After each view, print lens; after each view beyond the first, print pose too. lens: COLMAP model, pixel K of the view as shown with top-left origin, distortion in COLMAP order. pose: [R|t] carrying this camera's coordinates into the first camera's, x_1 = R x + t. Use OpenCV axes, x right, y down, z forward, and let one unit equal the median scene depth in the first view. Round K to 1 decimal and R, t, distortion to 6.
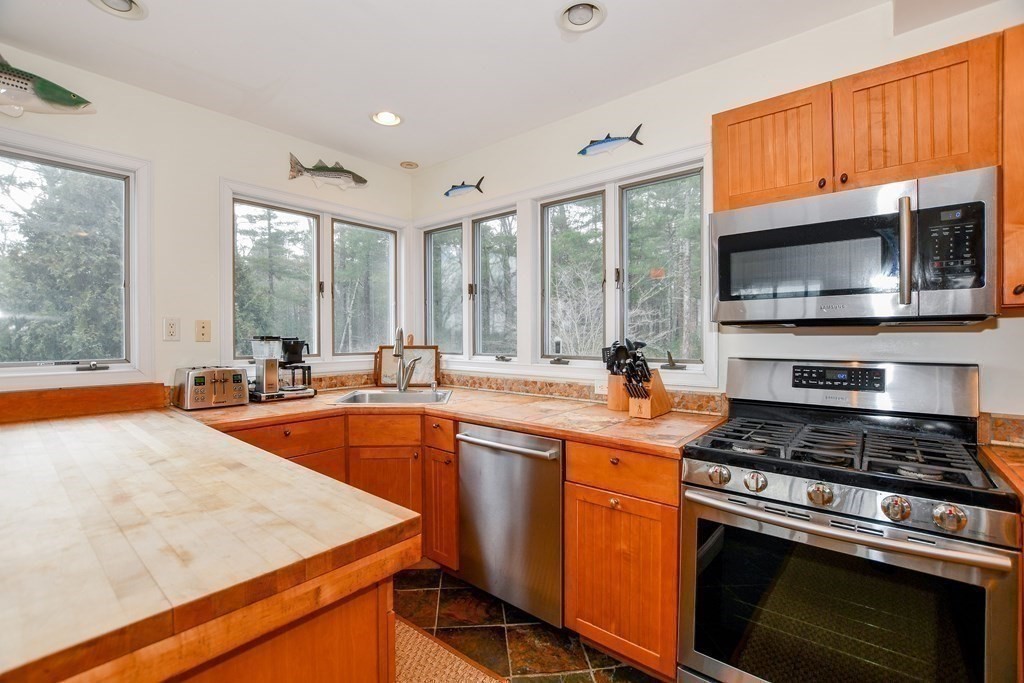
lens RADIAL K [[448.0, 0, 512.0], [0, 448.0, 341.5], [0, 0, 1]] dist [-0.036733, 0.006707]
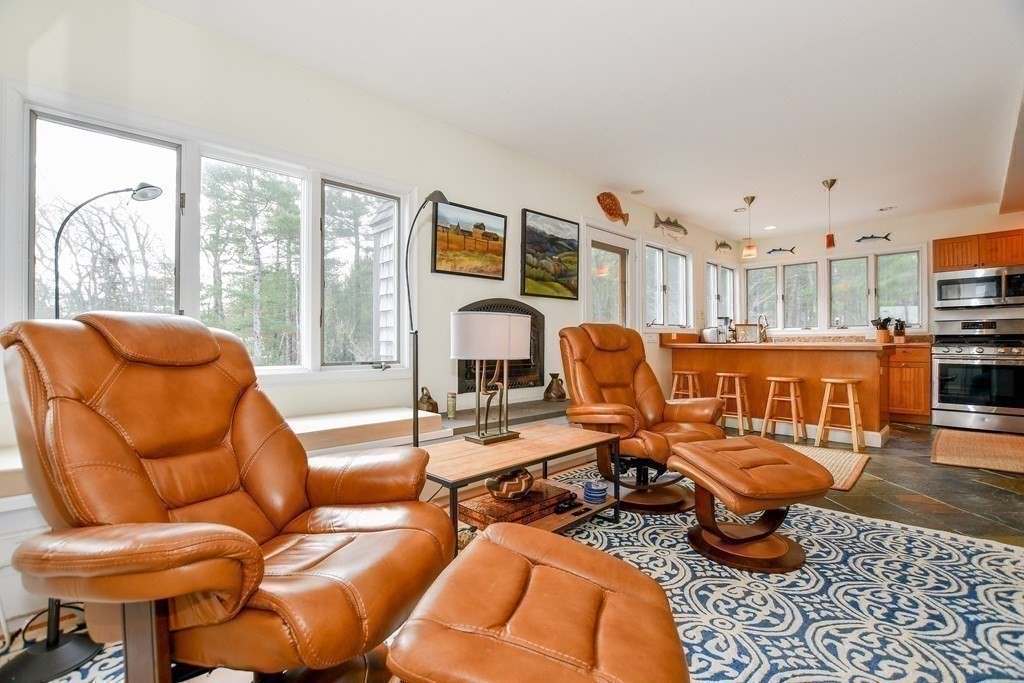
lens RADIAL K [[448.0, 0, 512.0], [0, 448.0, 341.5], [0, 0, 1]] dist [-0.036733, 0.006707]
pose [[0.993018, -0.000406, -0.117962, -1.601728], [-0.001306, 0.999895, -0.014428, 0.181432], [0.117956, 0.014482, 0.992913, -1.781681]]
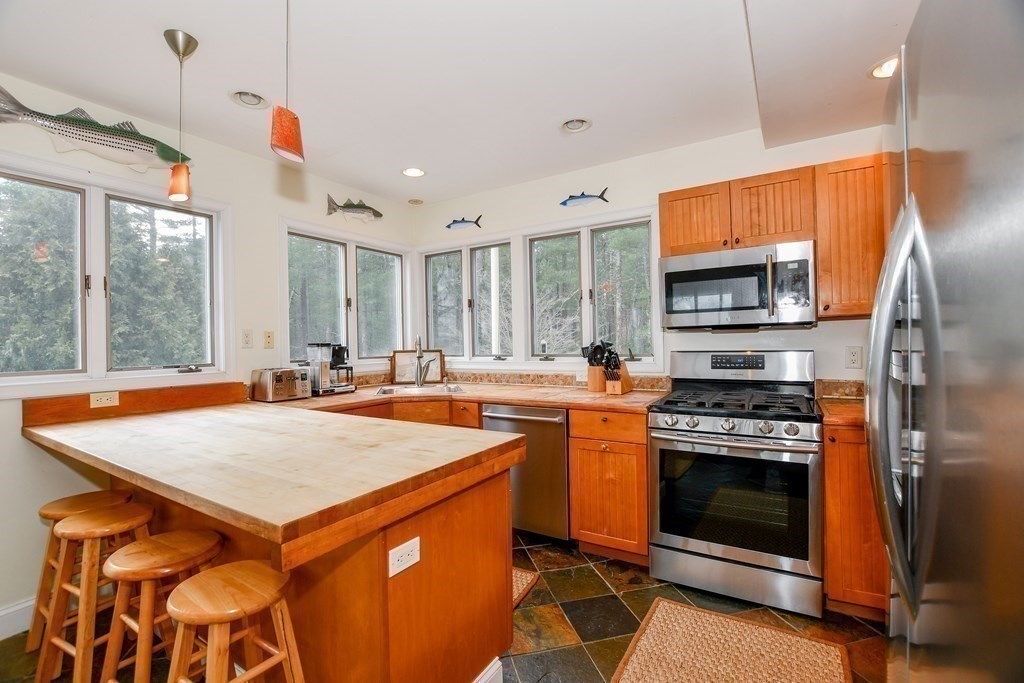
lens RADIAL K [[448.0, 0, 512.0], [0, 448.0, 341.5], [0, 0, 1]] dist [-0.036733, 0.006707]
pose [[0.989508, -0.016839, 0.143491, -0.220145], [0.019153, 0.999708, -0.014760, 0.013285], [-0.143200, 0.017354, 0.989542, -0.350558]]
